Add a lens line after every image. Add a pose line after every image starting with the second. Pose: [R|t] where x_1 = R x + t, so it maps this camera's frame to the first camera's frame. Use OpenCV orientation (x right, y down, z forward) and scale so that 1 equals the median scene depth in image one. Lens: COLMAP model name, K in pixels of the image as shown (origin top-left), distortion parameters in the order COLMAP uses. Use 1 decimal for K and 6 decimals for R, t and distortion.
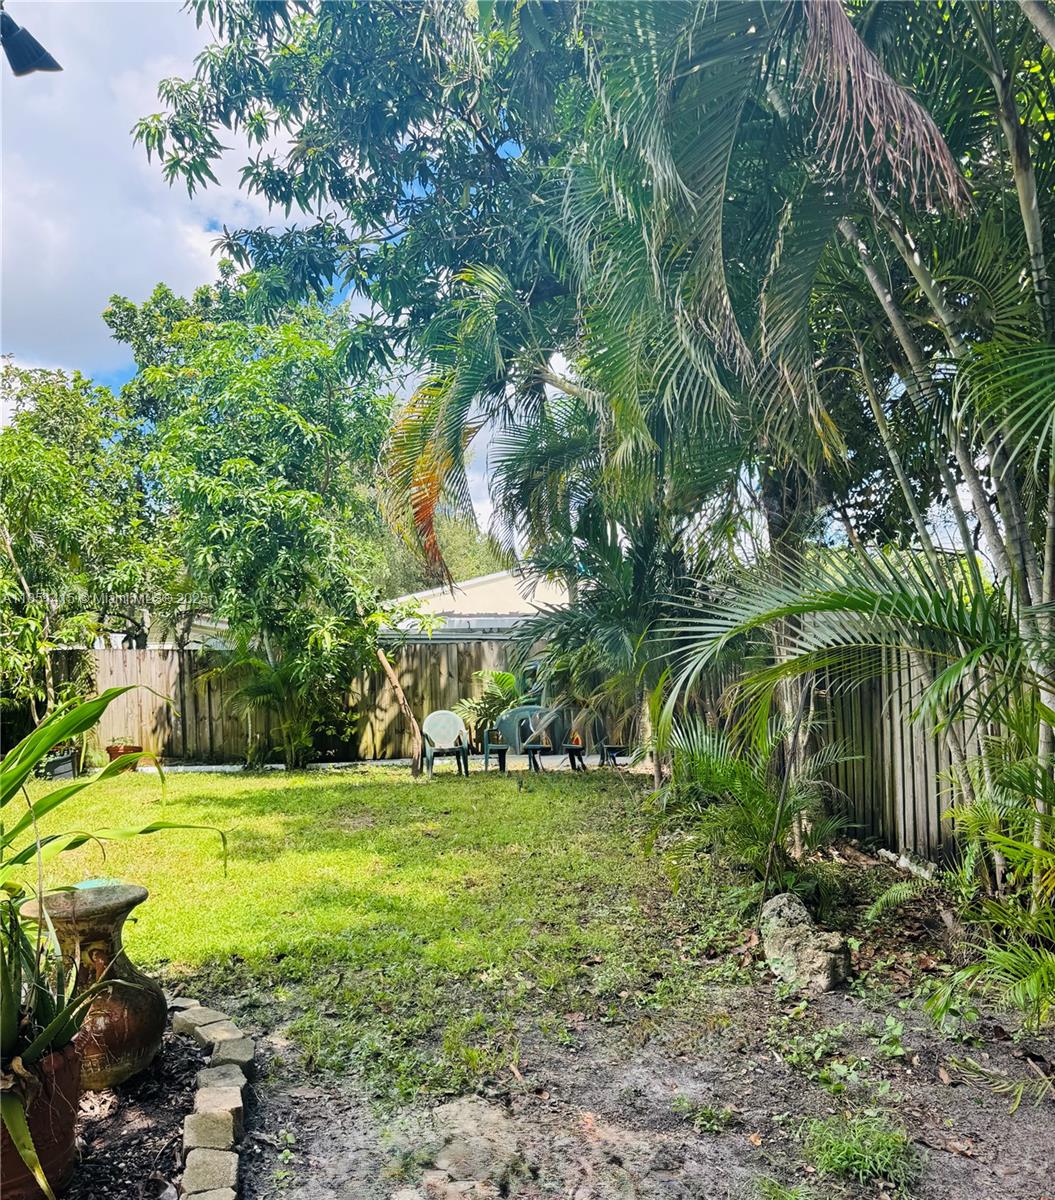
lens RADIAL K [[1150.2, 0, 527.4], [0, 1150.2, 601.4], [0, 0, 1]] dist [-0.007197, 0.000000]
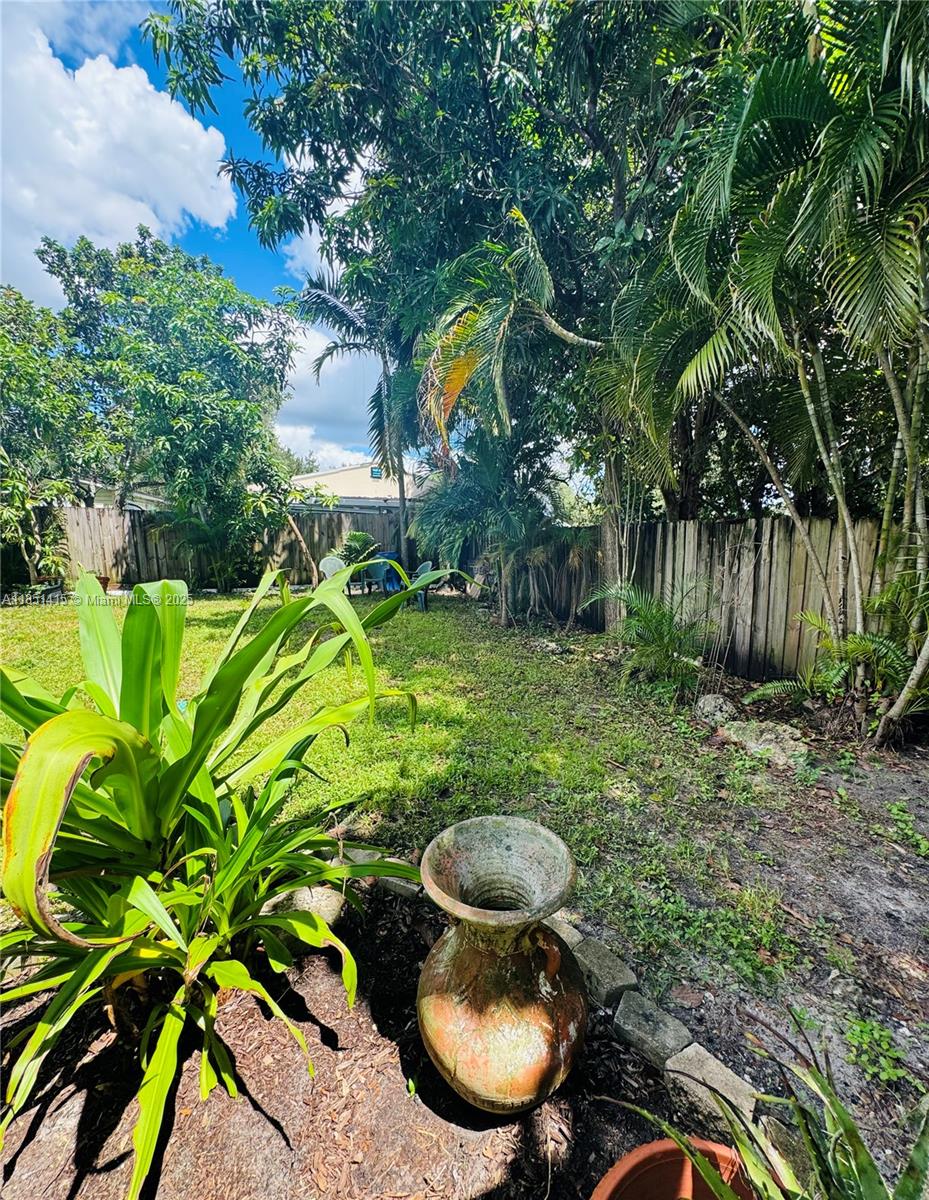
lens RADIAL K [[561.0, 0, 464.8], [0, 561.0, 597.2], [0, 0, 1]] dist [0.001636, 0.001797]
pose [[0.942081, -0.004355, 0.335357, -0.151719], [-0.055833, 0.983926, 0.169623, 0.007395], [-0.330705, -0.178522, 0.926695, 0.199941]]
